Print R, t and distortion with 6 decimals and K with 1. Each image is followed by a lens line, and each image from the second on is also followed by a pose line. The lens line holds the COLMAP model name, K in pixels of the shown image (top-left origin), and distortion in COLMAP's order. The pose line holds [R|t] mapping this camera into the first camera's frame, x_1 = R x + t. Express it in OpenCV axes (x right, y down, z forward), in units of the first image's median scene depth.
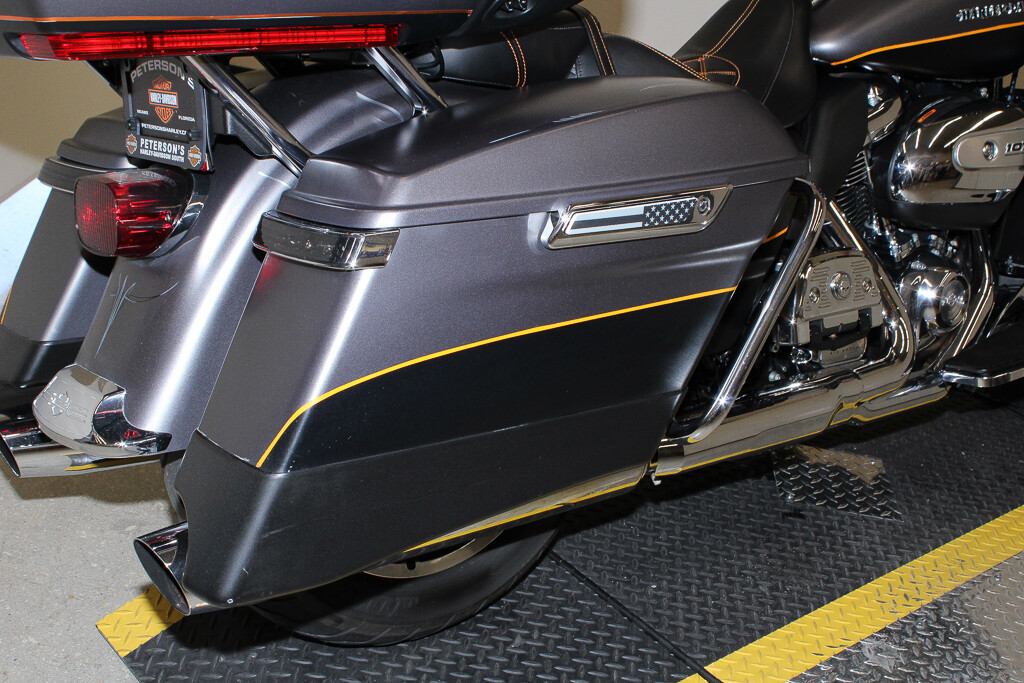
lens RADIAL K [[1319.5, 0, 512.0], [0, 1319.5, 341.5], [0, 0, 1]] dist [-0.076087, 0.062860]
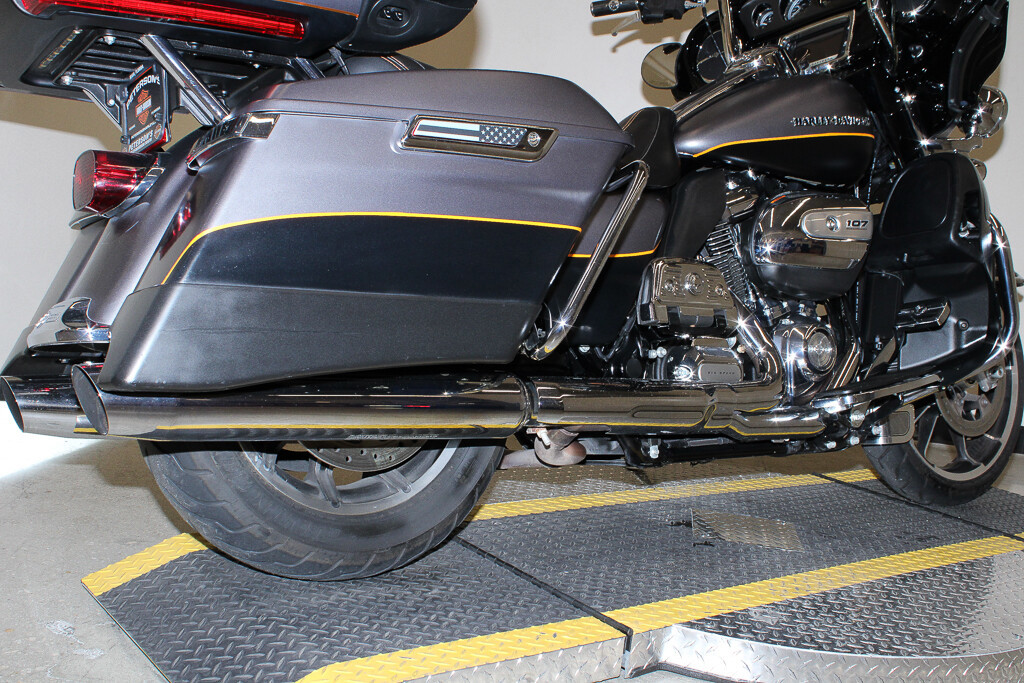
lens RADIAL K [[1121.0, 0, 512.0], [0, 1121.0, 341.5], [0, 0, 1]] dist [-0.099941, 0.021021]
pose [[0.997171, -0.036506, -0.065712, 0.156516], [0.013982, 0.948982, -0.315019, 0.358558], [0.073859, 0.313209, 0.946808, 0.012607]]
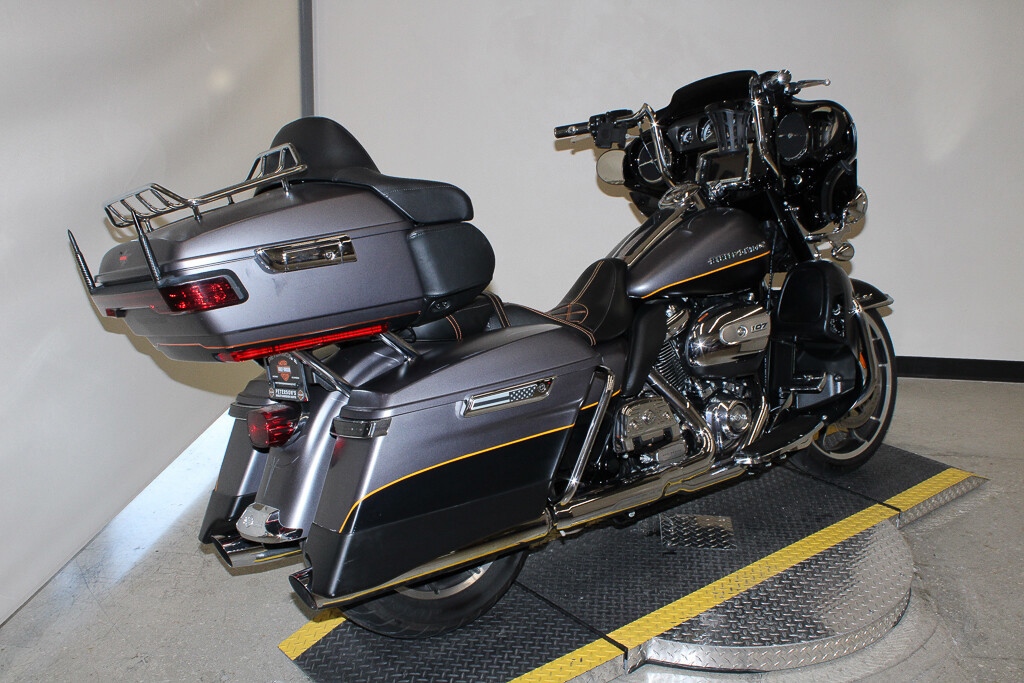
lens RADIAL K [[1052.4, 0, 512.0], [0, 1052.4, 341.5], [0, 0, 1]] dist [-0.114806, 0.011285]
pose [[0.989457, -0.131724, -0.060201, 0.172418], [0.121020, 0.980324, -0.155944, 0.065099], [0.079558, 0.147015, 0.985930, -0.538417]]
